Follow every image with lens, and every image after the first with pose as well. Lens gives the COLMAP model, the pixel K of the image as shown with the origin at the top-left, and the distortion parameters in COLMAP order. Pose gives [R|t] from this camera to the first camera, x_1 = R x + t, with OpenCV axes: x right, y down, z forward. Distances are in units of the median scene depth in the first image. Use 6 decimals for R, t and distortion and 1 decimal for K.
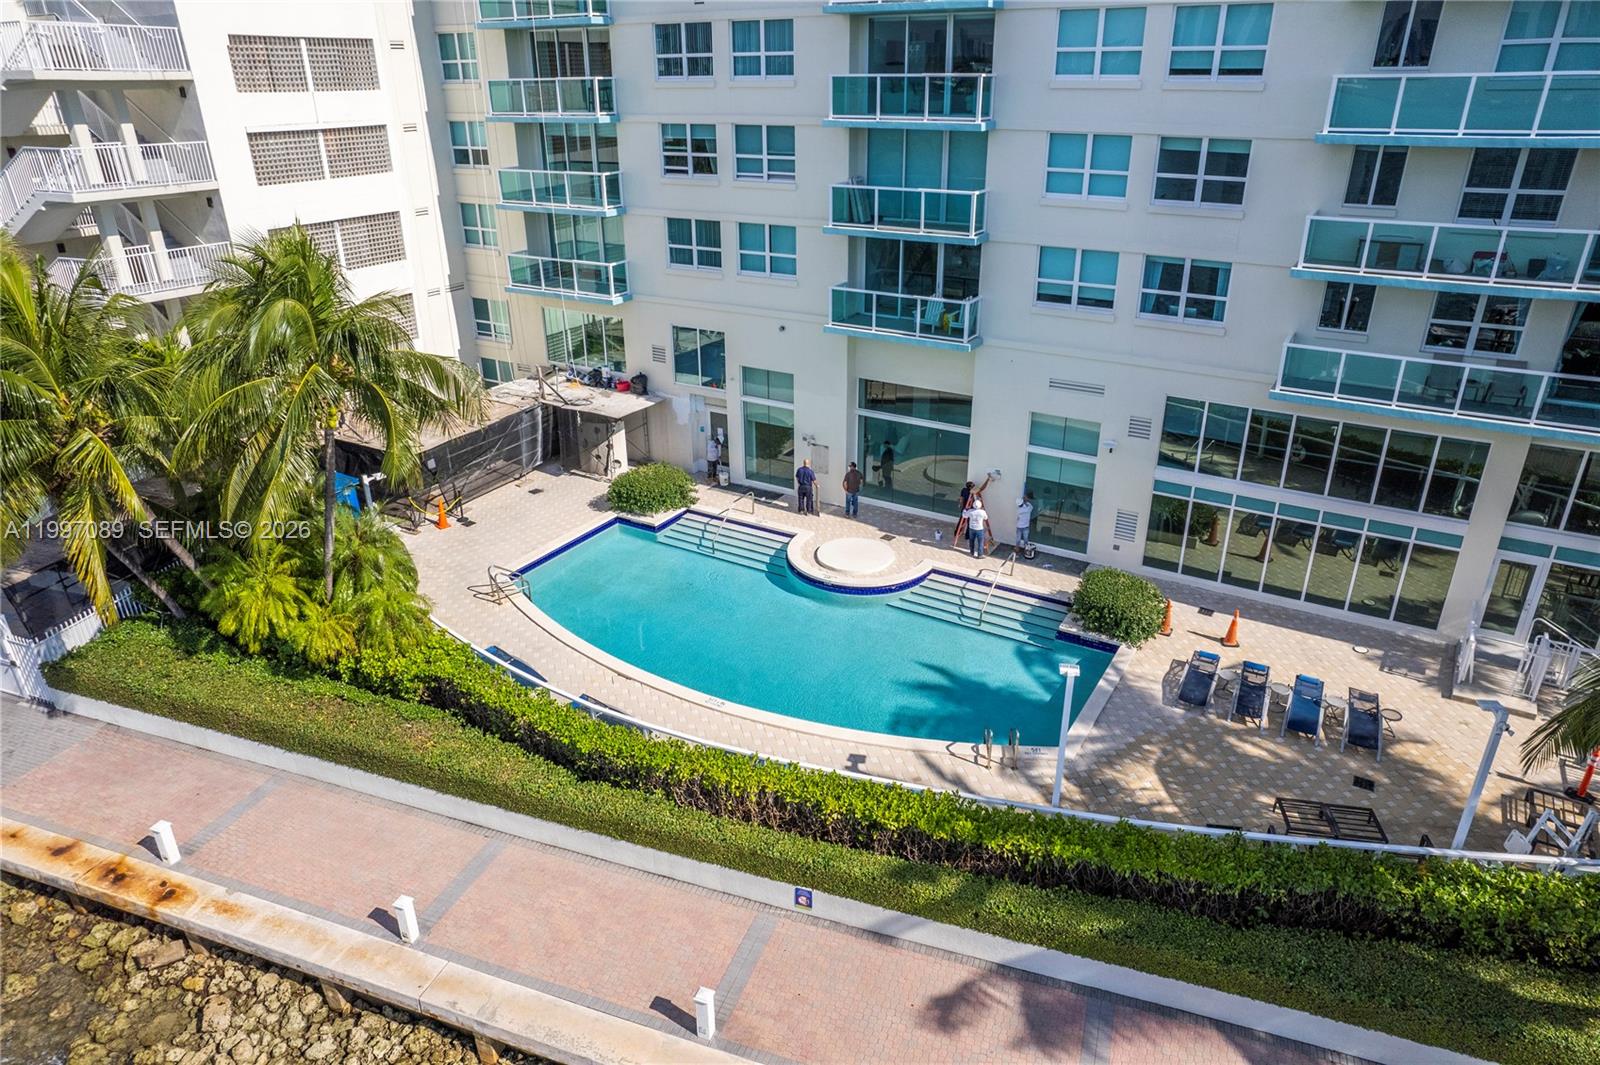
lens RADIAL K [[1034.6, 0, 797.7], [0, 1034.6, 540.8], [0, 0, 1]] dist [-0.052341, 0.050741]
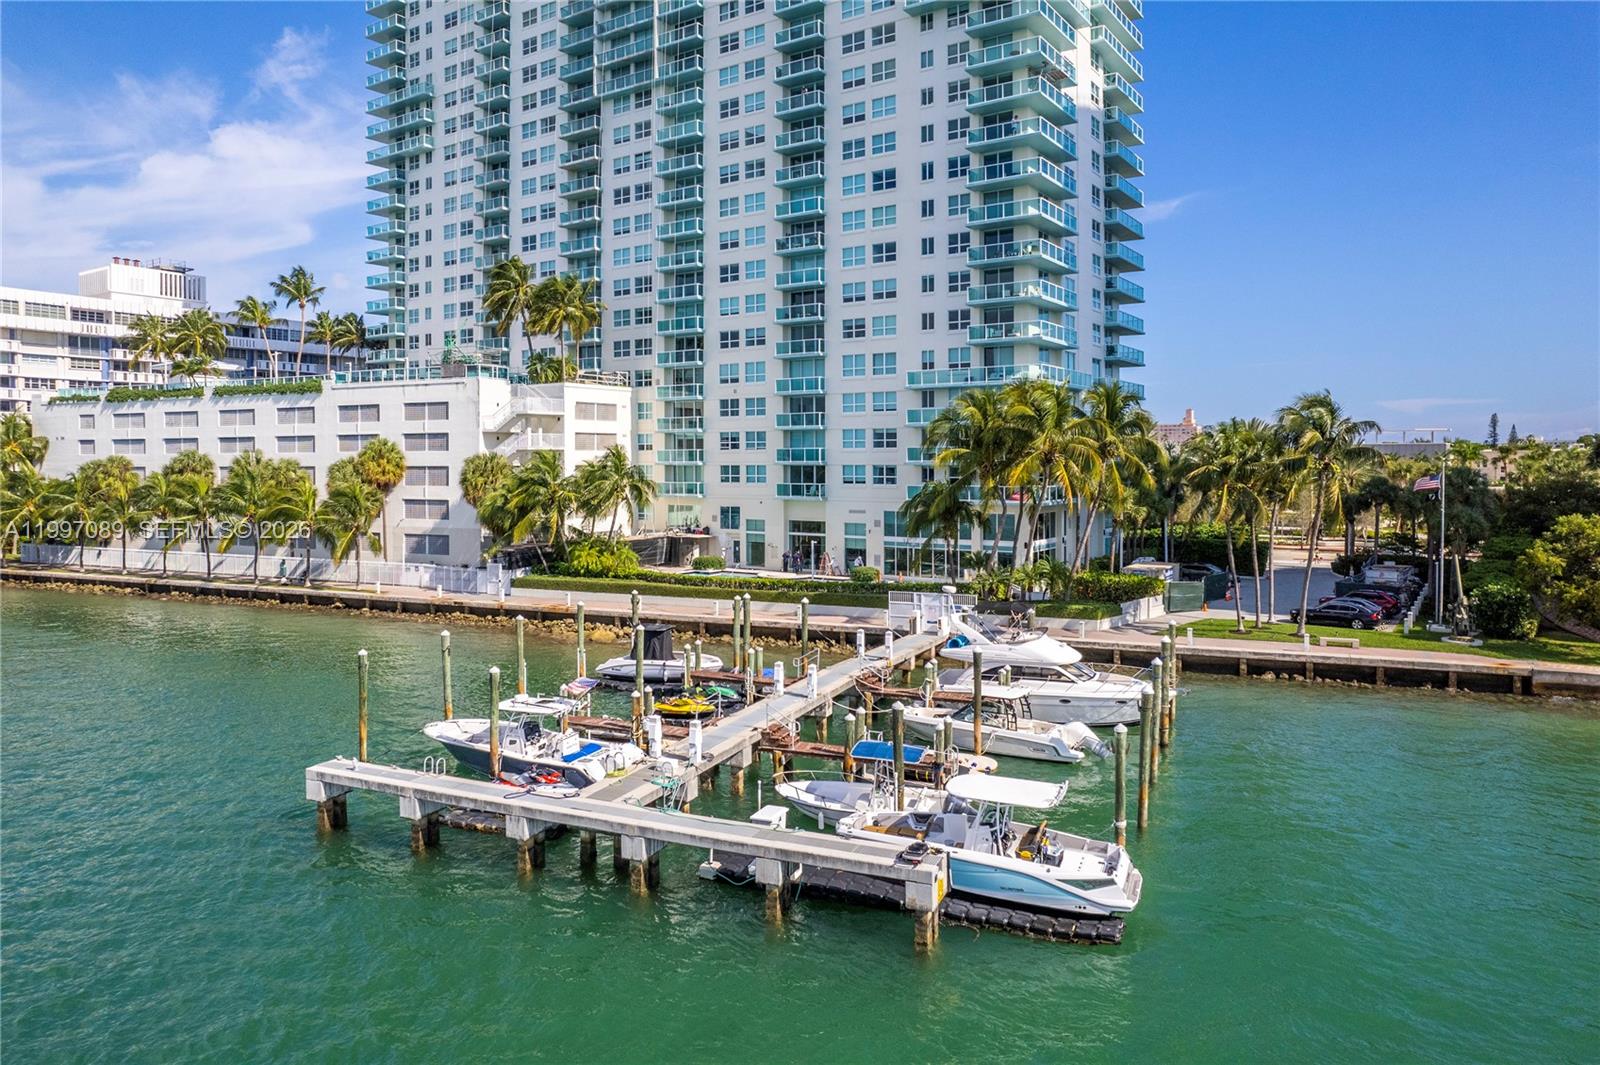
lens RADIAL K [[1040.2, 0, 807.4], [0, 1040.2, 486.5], [0, 0, 1]] dist [-0.053146, -0.000536]
pose [[0.998769, 0.007962, -0.048970, 0.256579], [-0.026655, 0.918602, -0.394284, 0.882411], [0.041845, 0.395103, 0.917683, -1.604887]]
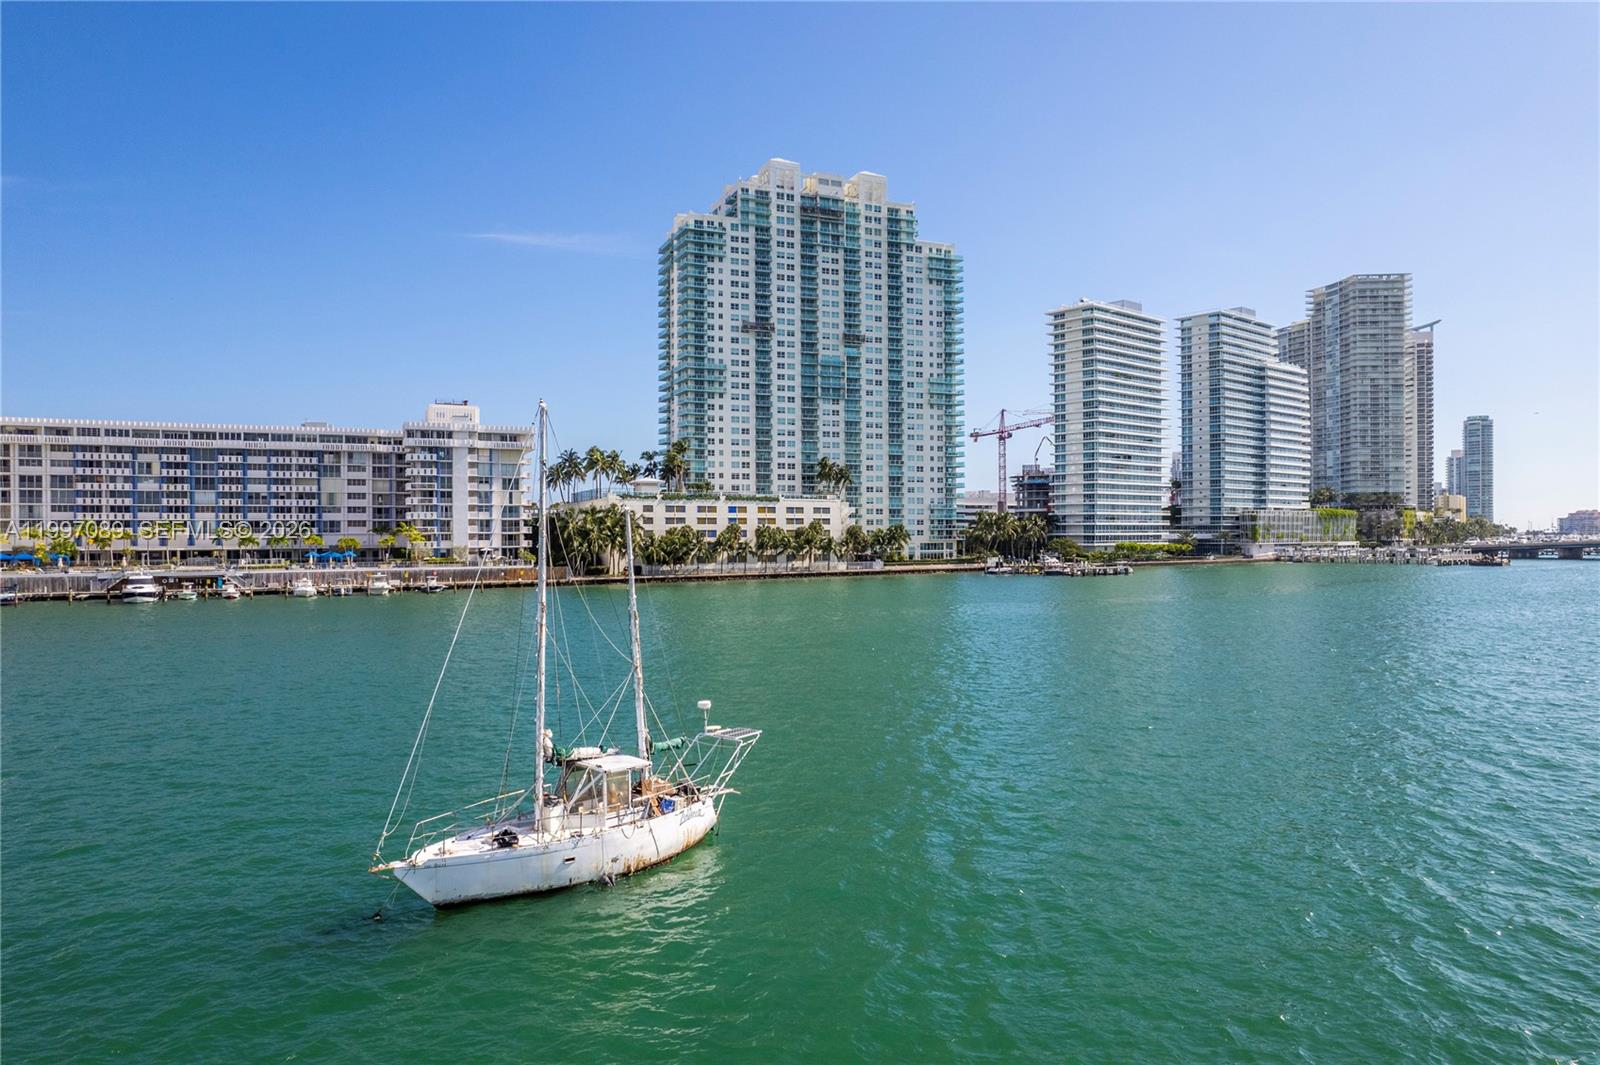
lens RADIAL K [[1034.6, 0, 797.7], [0, 1034.6, 540.8], [0, 0, 1]] dist [-0.052341, 0.050741]
pose [[0.565232, -0.000716, 0.824932, -7.980482], [0.346023, 0.907981, -0.236303, 1.674294], [-0.748853, 0.419011, 0.513467, -3.064338]]
